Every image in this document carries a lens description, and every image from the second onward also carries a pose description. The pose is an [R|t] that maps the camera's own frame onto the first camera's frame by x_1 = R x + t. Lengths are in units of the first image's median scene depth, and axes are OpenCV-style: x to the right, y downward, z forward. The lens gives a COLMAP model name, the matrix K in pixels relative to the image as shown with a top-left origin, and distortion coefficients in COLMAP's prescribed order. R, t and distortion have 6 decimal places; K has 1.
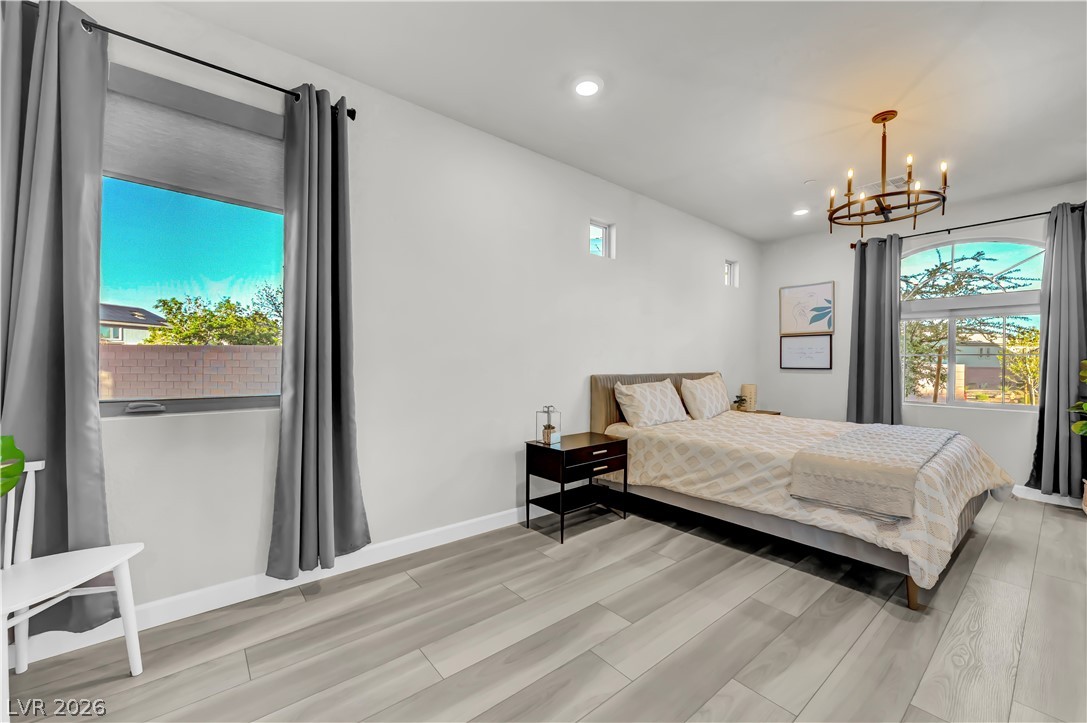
lens RADIAL K [[434.6, 0, 540.8], [0, 434.6, 361.8], [0, 0, 1]] dist [-0.002673, 0.000897]
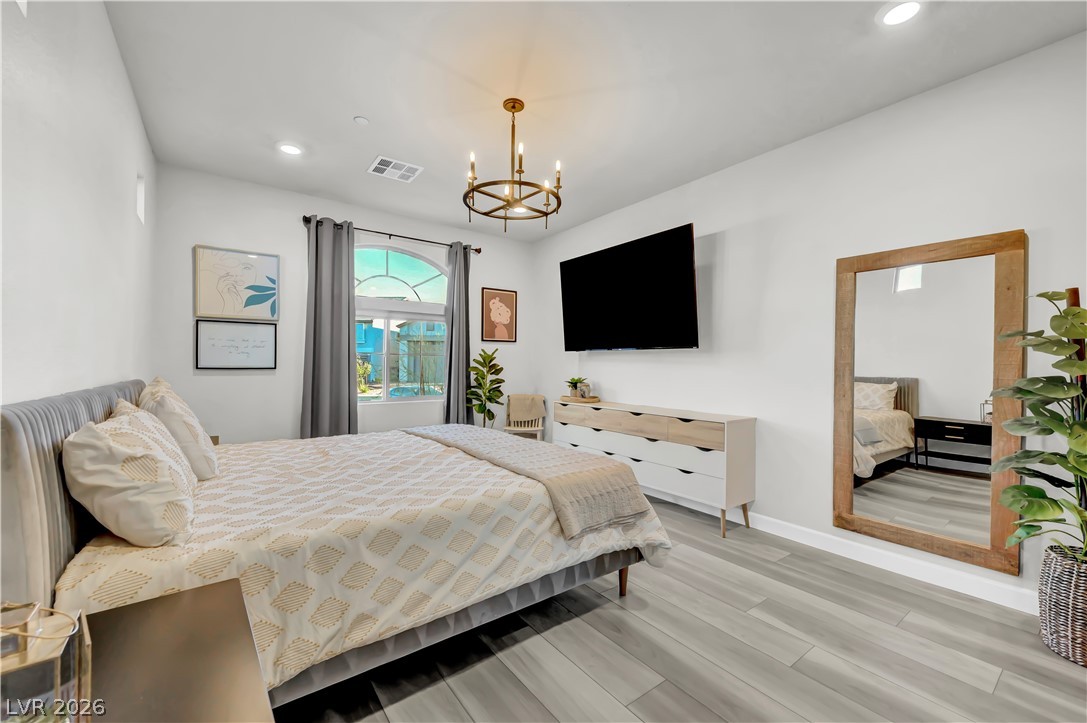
lens RADIAL K [[434.6, 0, 549.6], [0, 434.6, 364.1], [0, 0, 1]] dist [-0.002673, 0.000897]
pose [[0.035612, -0.007230, 0.999340, -0.145998], [-0.009324, 0.999928, 0.007567, -0.002642], [-0.999322, -0.009587, 0.035542, 0.783194]]
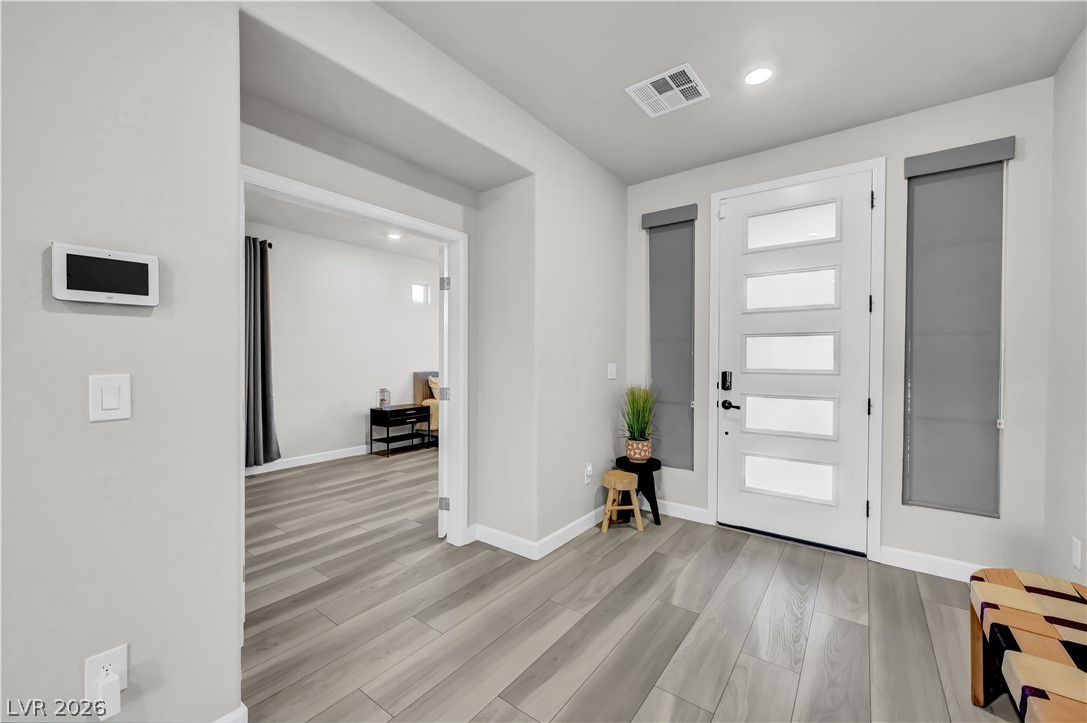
lens RADIAL K [[434.6, 0, 550.9], [0, 434.6, 357.5], [0, 0, 1]] dist [-0.002673, 0.000897]
pose [[0.965734, -0.004239, 0.259500, 0.225891], [0.004212, 0.999991, 0.000659, -0.030542], [-0.259500, 0.000457, 0.965743, -0.971272]]
